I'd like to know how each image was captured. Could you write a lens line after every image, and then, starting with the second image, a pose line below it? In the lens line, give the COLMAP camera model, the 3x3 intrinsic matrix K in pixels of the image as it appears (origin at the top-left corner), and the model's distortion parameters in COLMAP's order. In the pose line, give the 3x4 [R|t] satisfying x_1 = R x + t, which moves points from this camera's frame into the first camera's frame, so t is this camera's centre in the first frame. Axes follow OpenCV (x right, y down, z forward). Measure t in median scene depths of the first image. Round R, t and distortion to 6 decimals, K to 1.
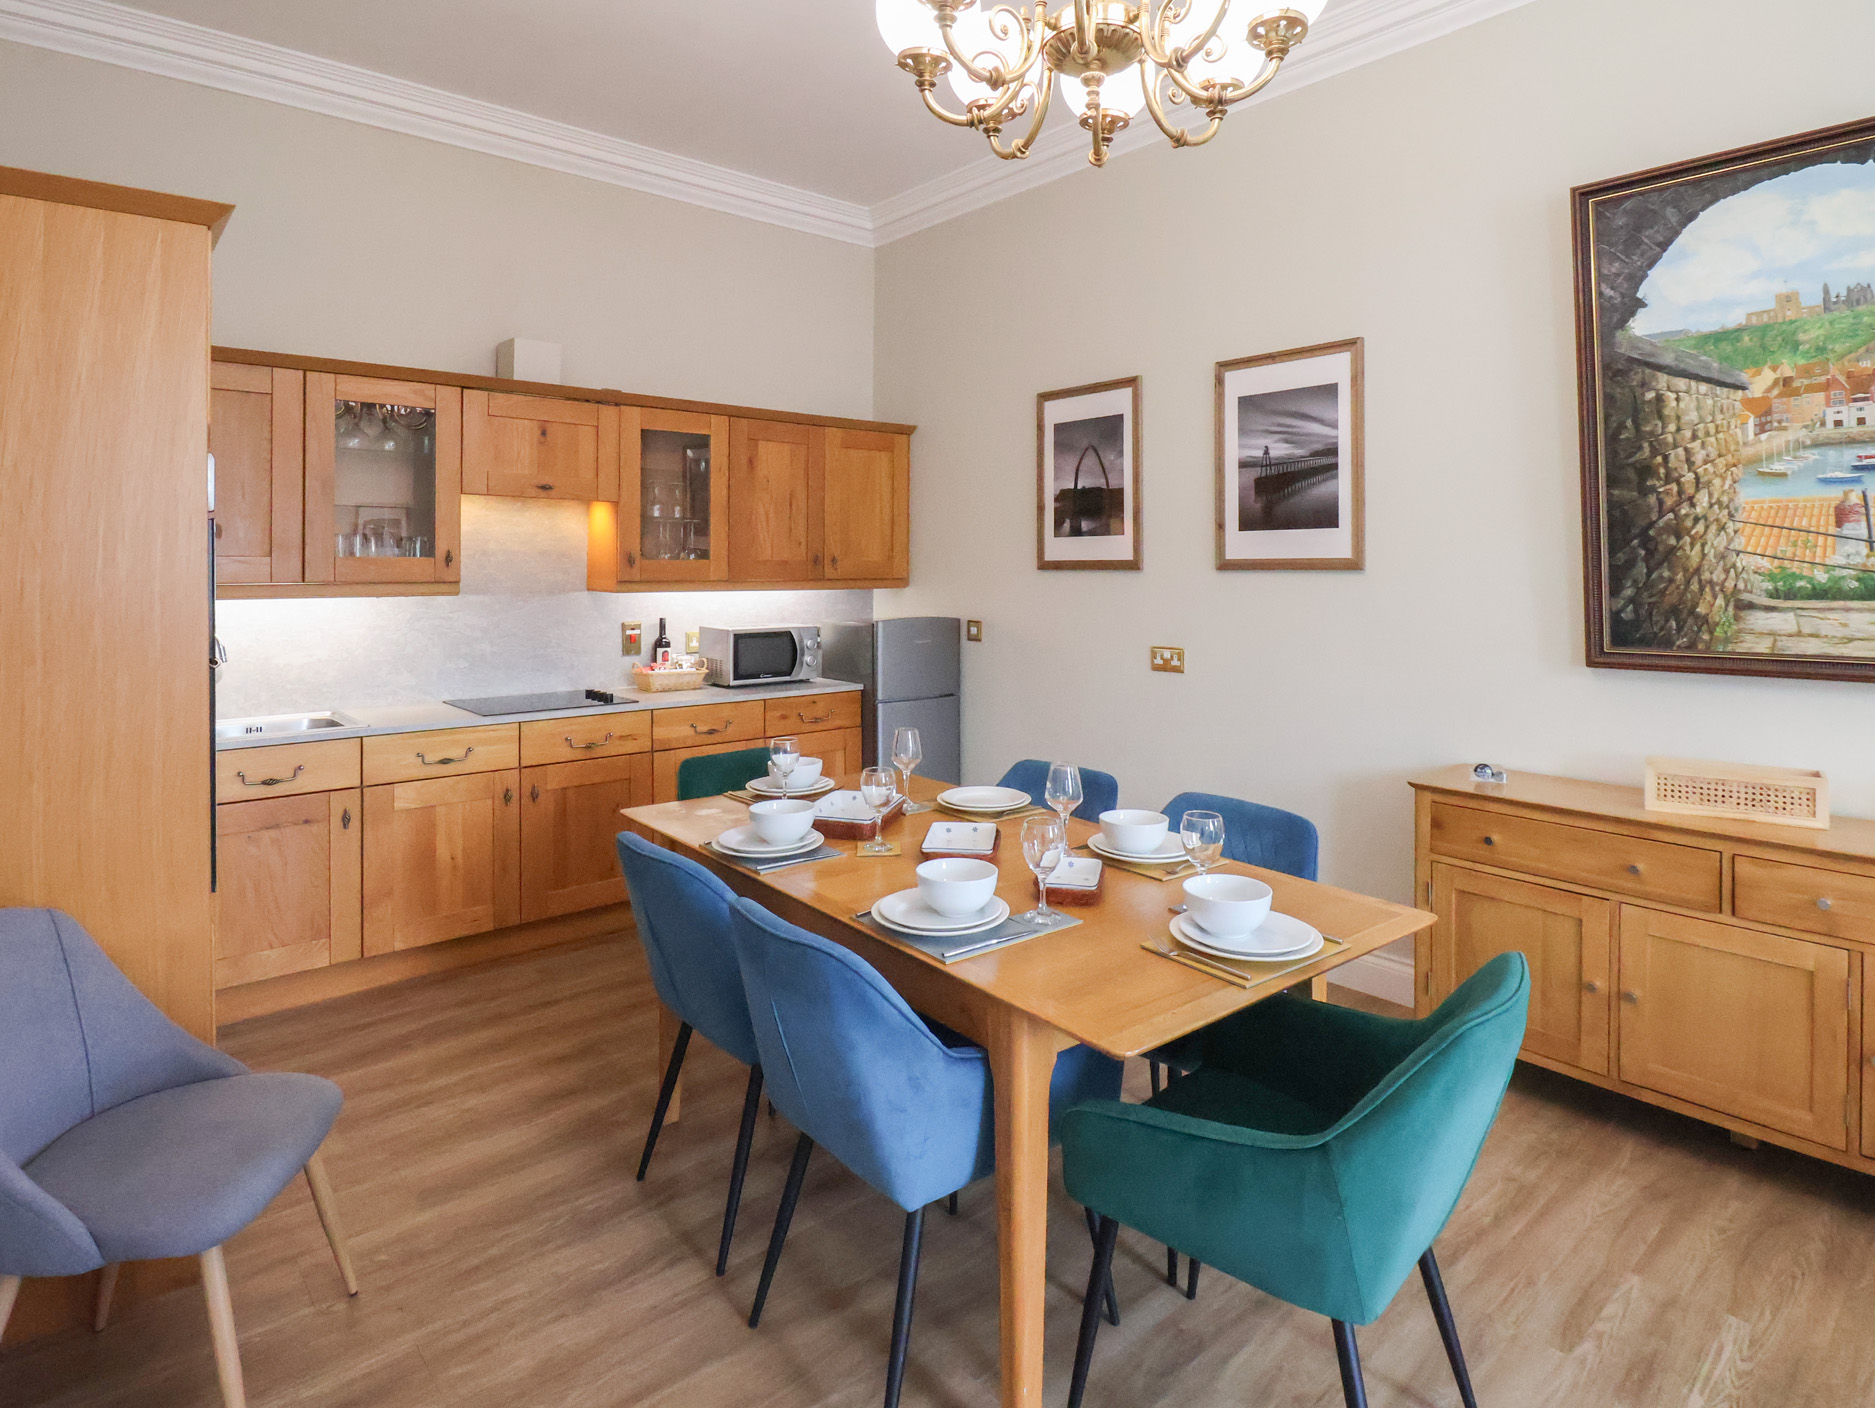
lens RADIAL K [[1048.8, 0, 940.7], [0, 1048.8, 559.3], [0, 0, 1]] dist [-0.001824, -0.017075]
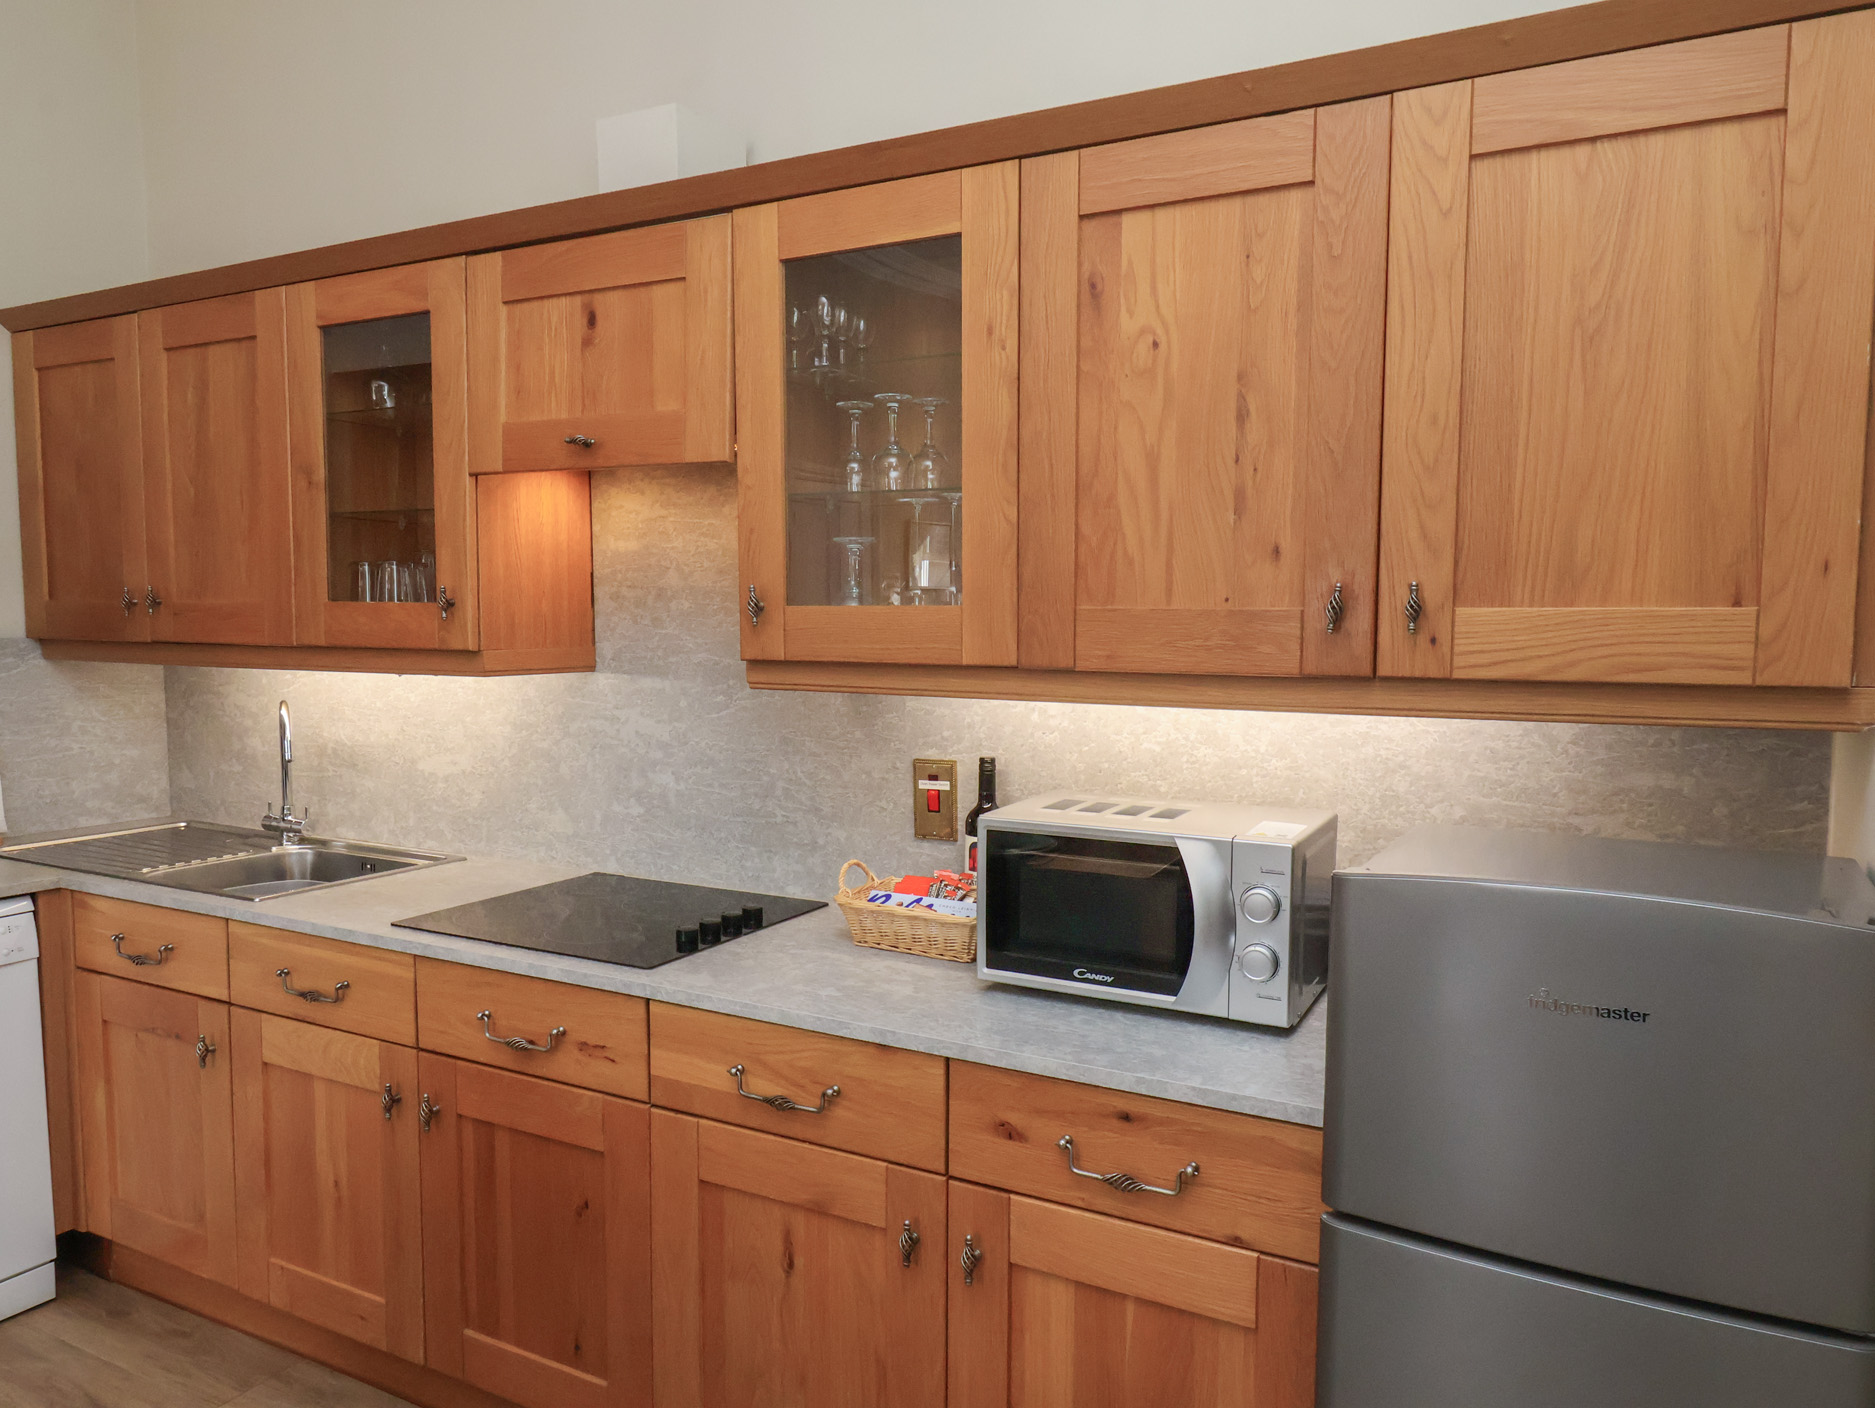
lens RADIAL K [[1268.1, 0, 936.1], [0, 1268.1, 712.9], [0, 0, 1]] dist [-0.003136, -0.000935]
pose [[0.371804, 0.070896, -0.925600, 0.179630], [-0.003303, 0.997174, 0.075052, 0.004811], [0.928306, -0.024848, 0.370987, 0.900811]]
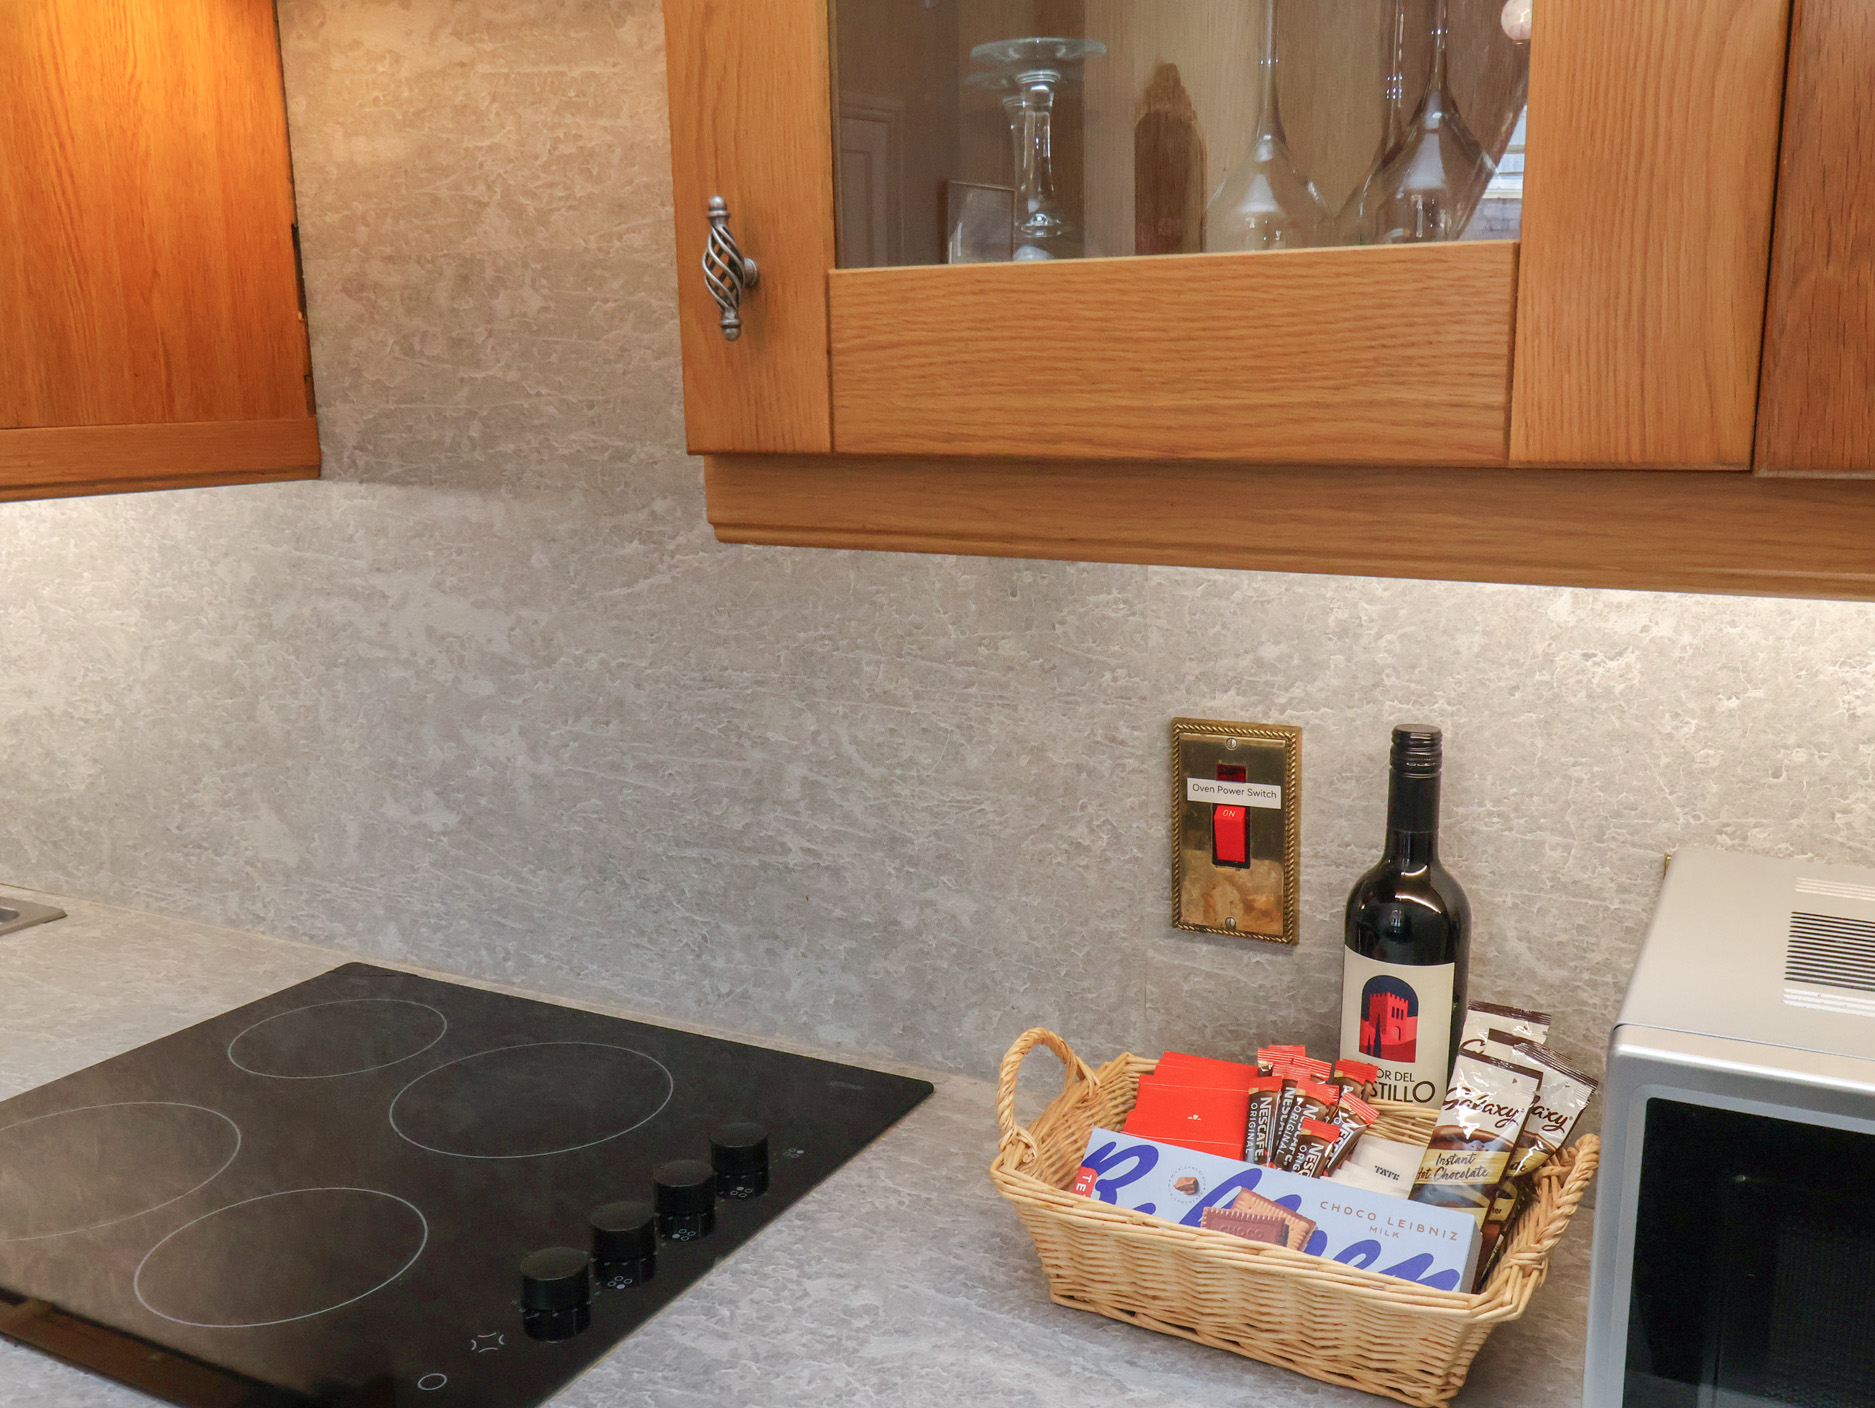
lens RADIAL K [[1694.6, 0, 945.0], [0, 1694.6, 716.4], [0, 0, 1]] dist [0.016038, -0.005632]
pose [[0.377140, 0.180632, -0.908371, -0.103898], [0.010417, 0.979907, 0.199182, 0.012296], [0.926097, -0.084582, 0.367681, 0.964693]]
